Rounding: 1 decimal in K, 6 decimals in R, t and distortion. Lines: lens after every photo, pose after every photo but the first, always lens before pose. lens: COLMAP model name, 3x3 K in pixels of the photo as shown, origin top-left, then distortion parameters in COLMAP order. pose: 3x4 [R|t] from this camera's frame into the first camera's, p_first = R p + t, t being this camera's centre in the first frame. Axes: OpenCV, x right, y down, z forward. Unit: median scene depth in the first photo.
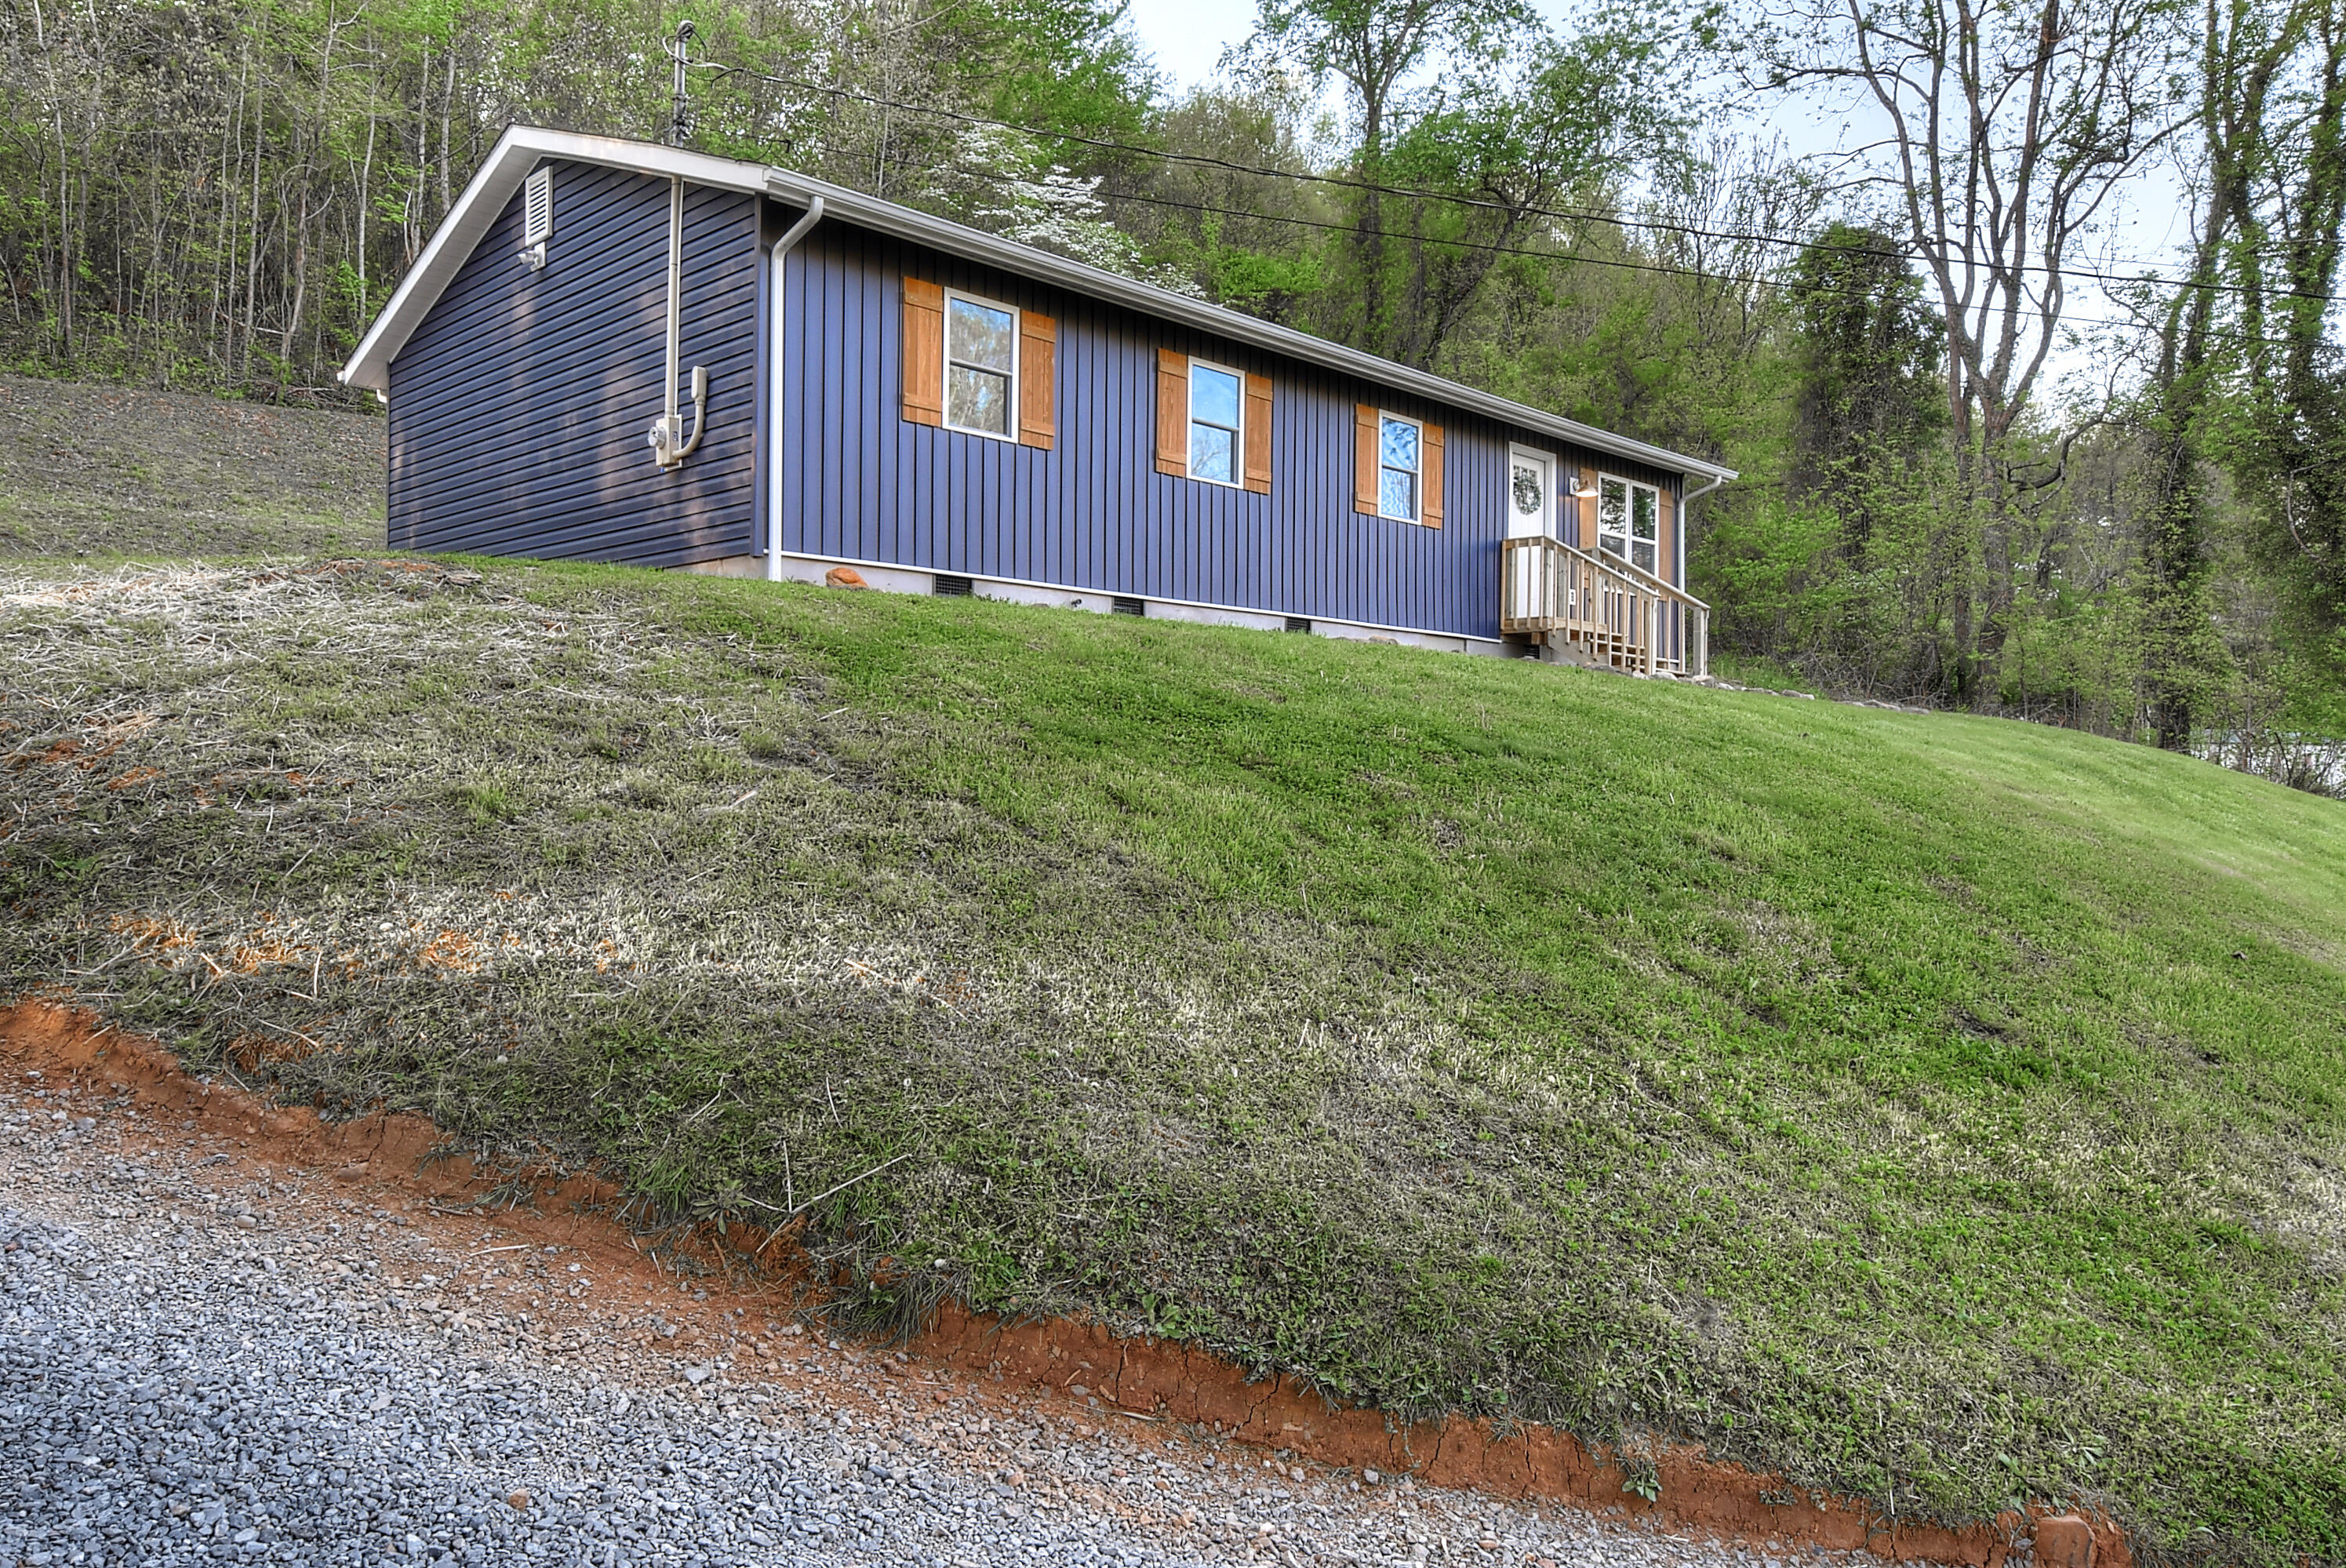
lens RADIAL K [[1625.4, 0, 1173.0], [0, 1625.4, 784.0], [0, 0, 1]] dist [0.004468, 0.000759]
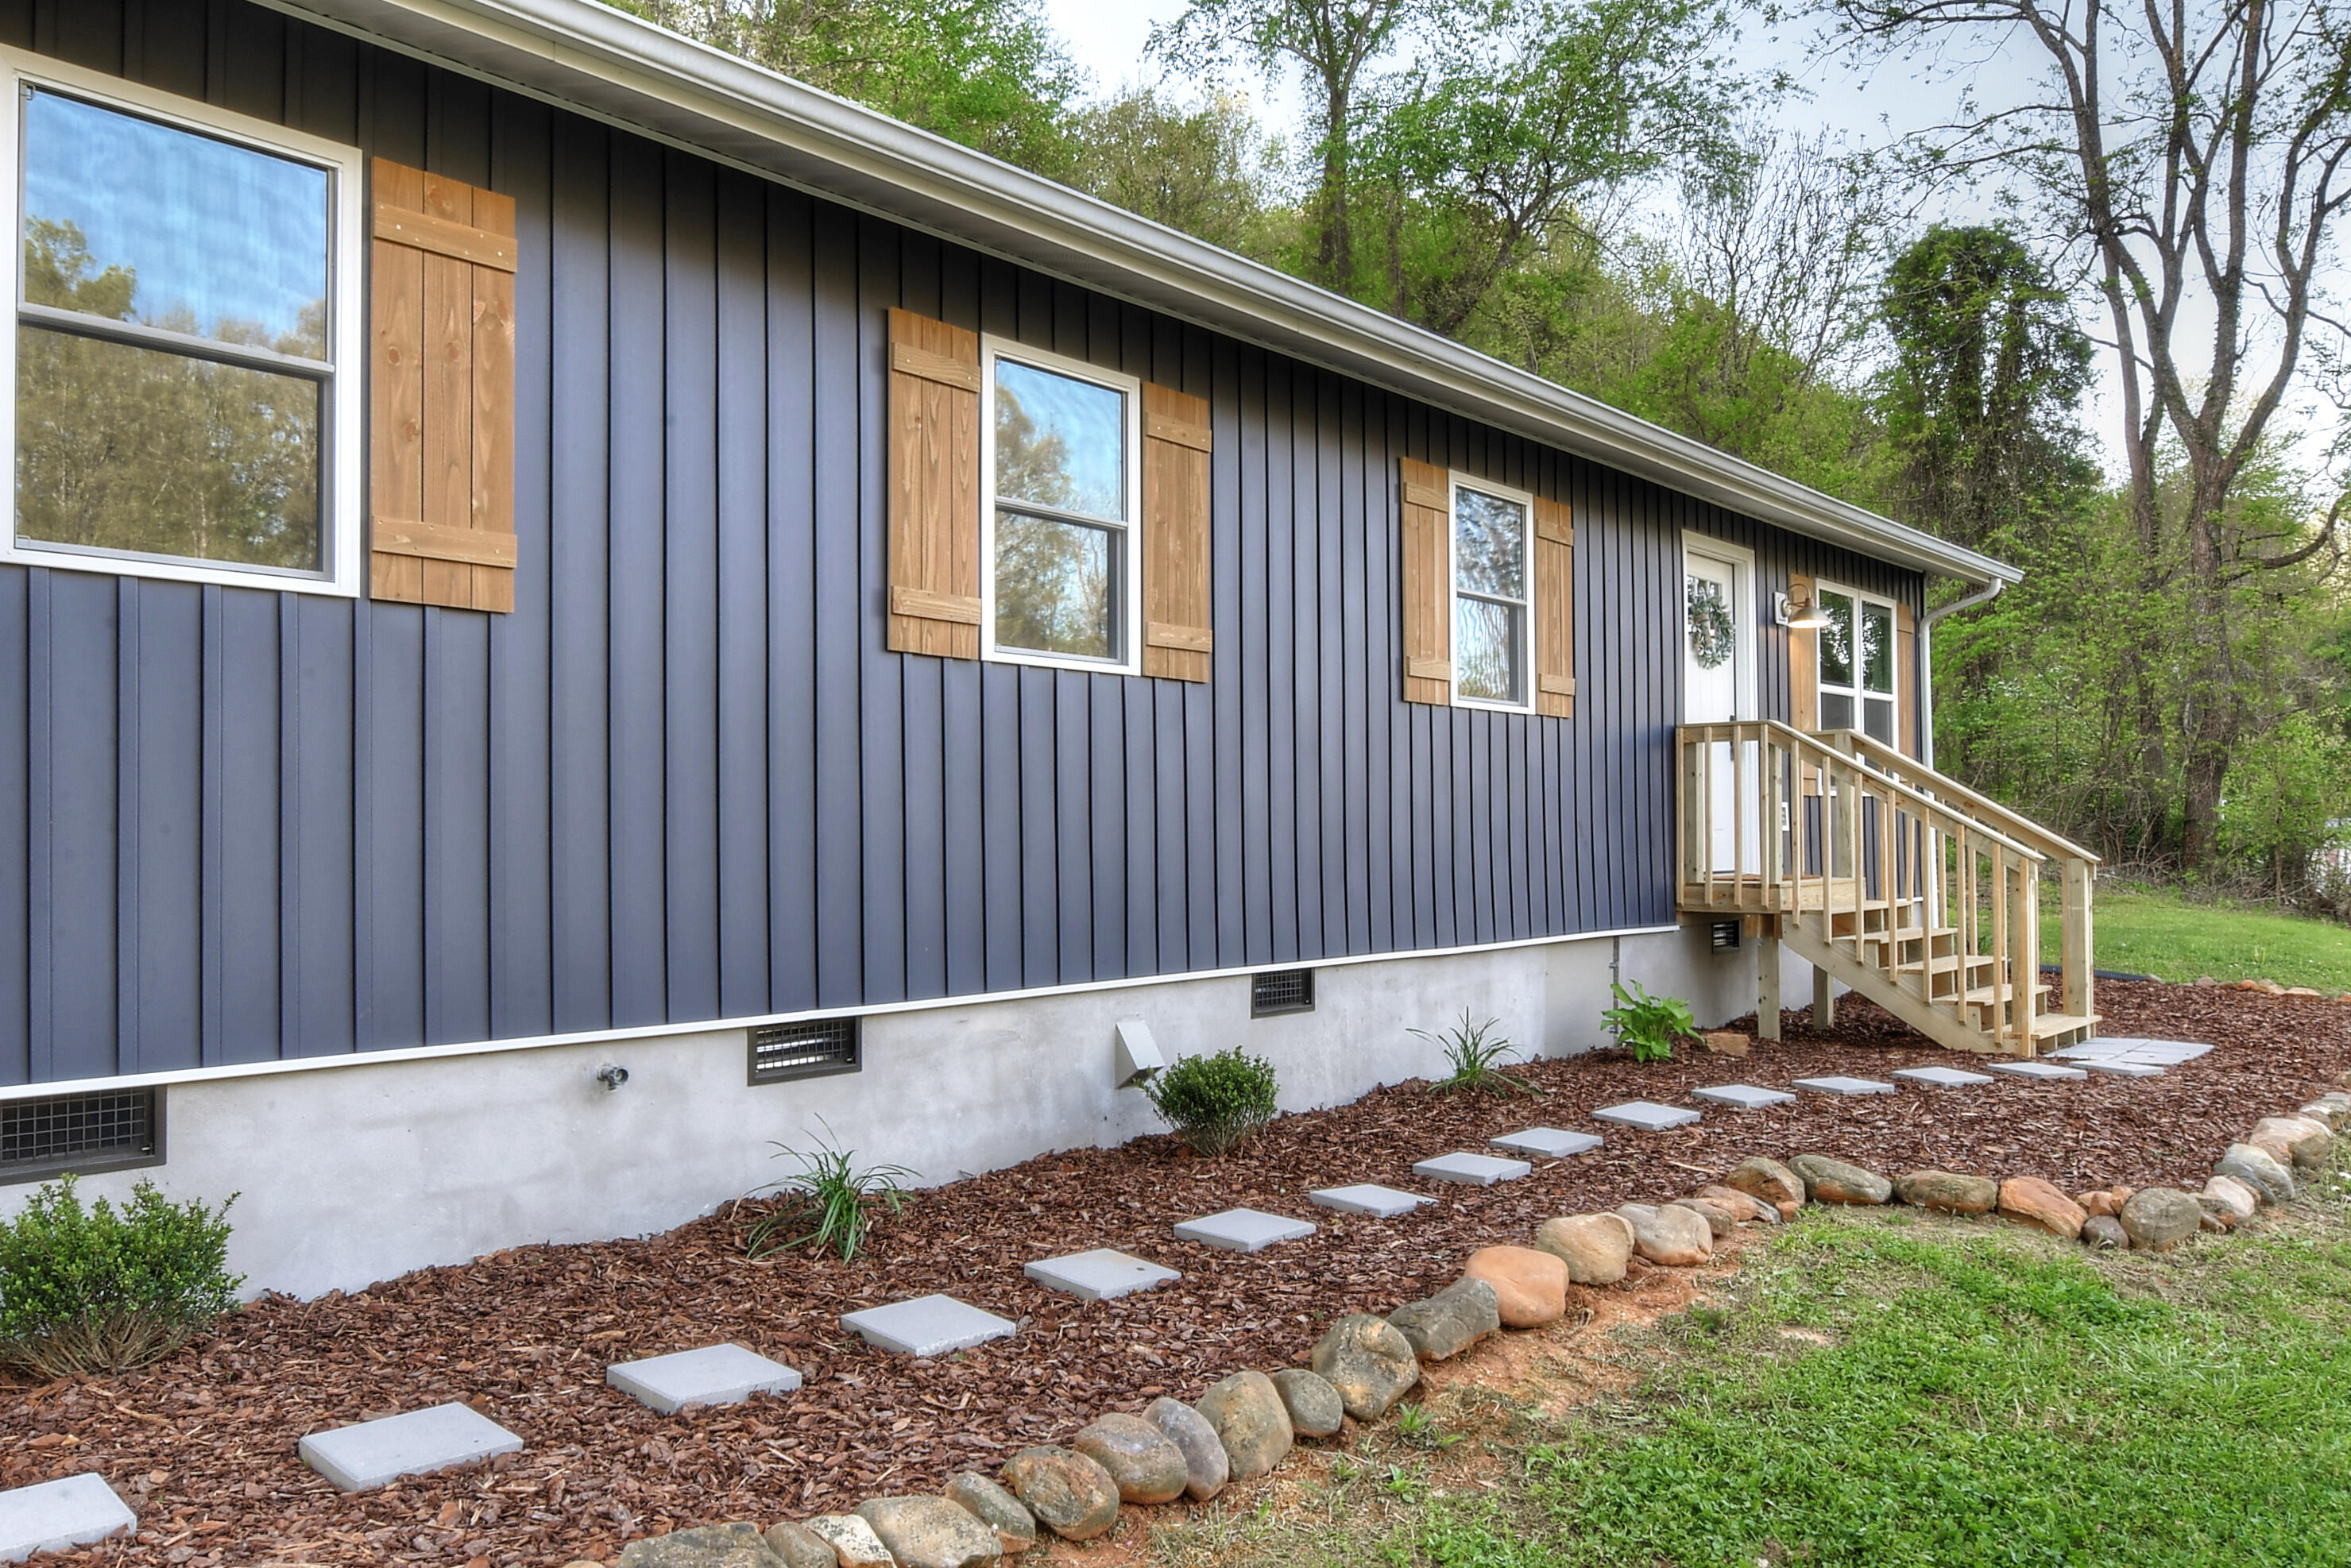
lens RADIAL K [[1627.5, 0, 1160.4], [0, 1627.5, 825.9], [0, 0, 1]] dist [-0.000714, 0.000459]
pose [[0.999658, -0.016326, 0.020431, 0.026155], [0.016555, 0.999802, -0.011060, -0.093242], [-0.020246, 0.011394, 0.999730, 0.402305]]
